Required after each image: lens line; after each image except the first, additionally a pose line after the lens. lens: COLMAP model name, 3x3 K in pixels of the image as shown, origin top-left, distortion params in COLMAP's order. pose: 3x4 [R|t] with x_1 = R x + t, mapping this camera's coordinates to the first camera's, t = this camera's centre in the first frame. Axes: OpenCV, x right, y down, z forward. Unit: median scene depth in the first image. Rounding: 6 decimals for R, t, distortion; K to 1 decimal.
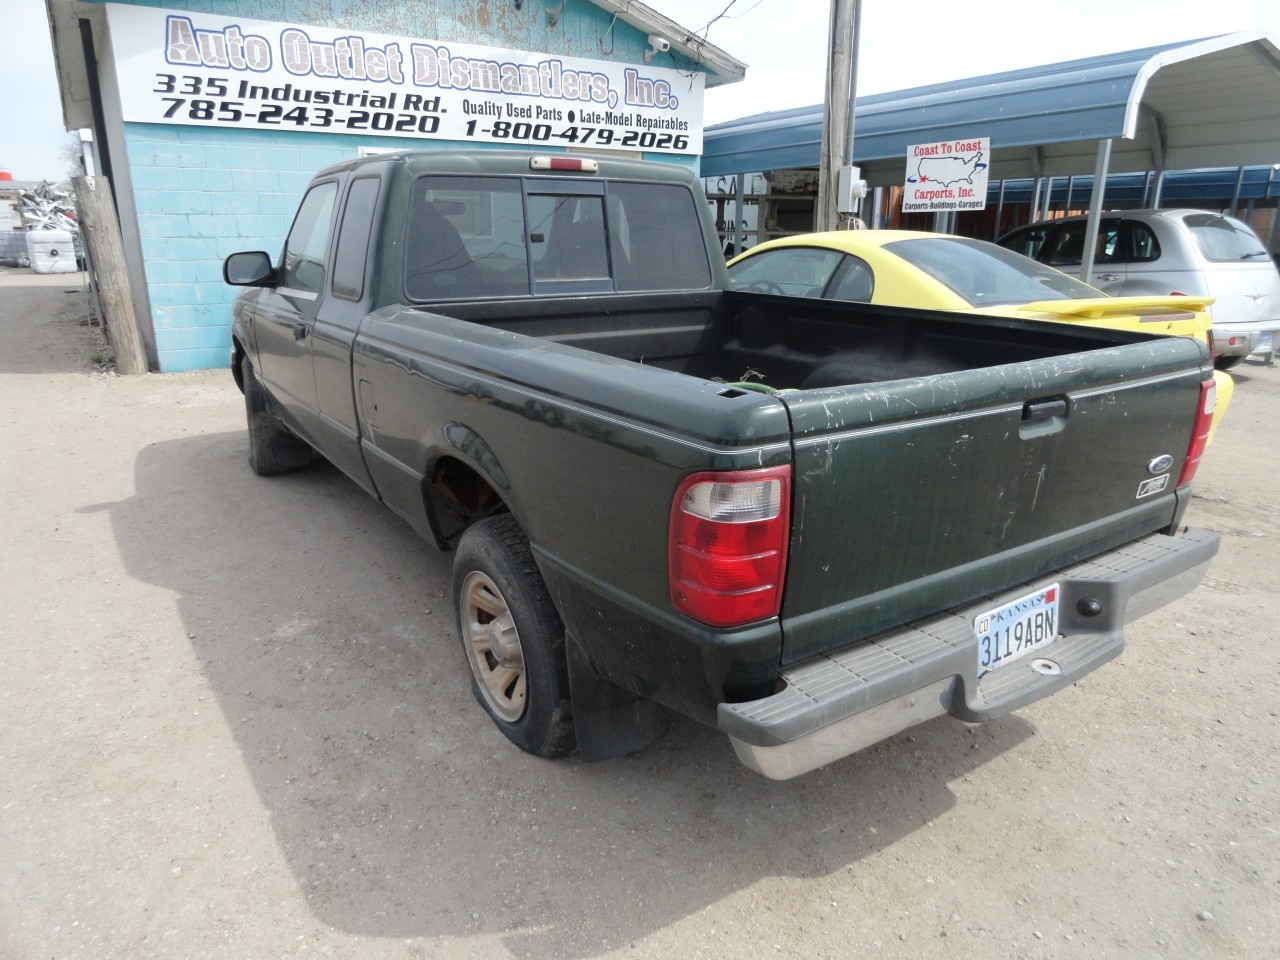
lens RADIAL K [[877.0, 0, 644.1], [0, 877.0, 484.2], [0, 0, 1]] dist [-0.014032, 0.003807]
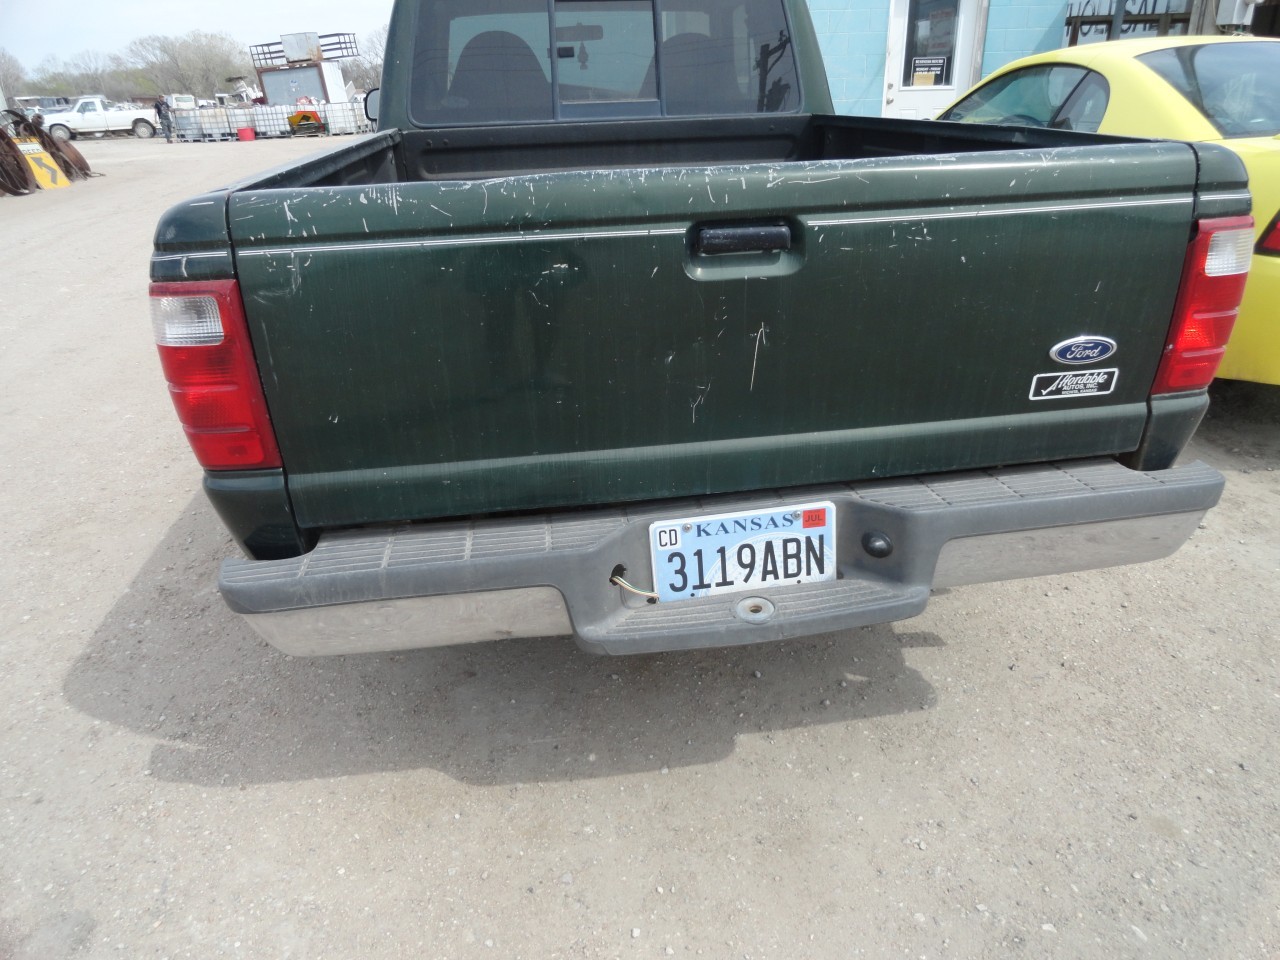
lens RADIAL K [[877.0, 0, 644.1], [0, 877.0, 484.2], [0, 0, 1]] dist [-0.014032, 0.003807]
pose [[0.896245, 0.151667, -0.416823, 0.650704], [-0.090306, 0.982435, 0.163298, -0.002307], [0.434269, -0.108714, 0.894199, 0.318310]]
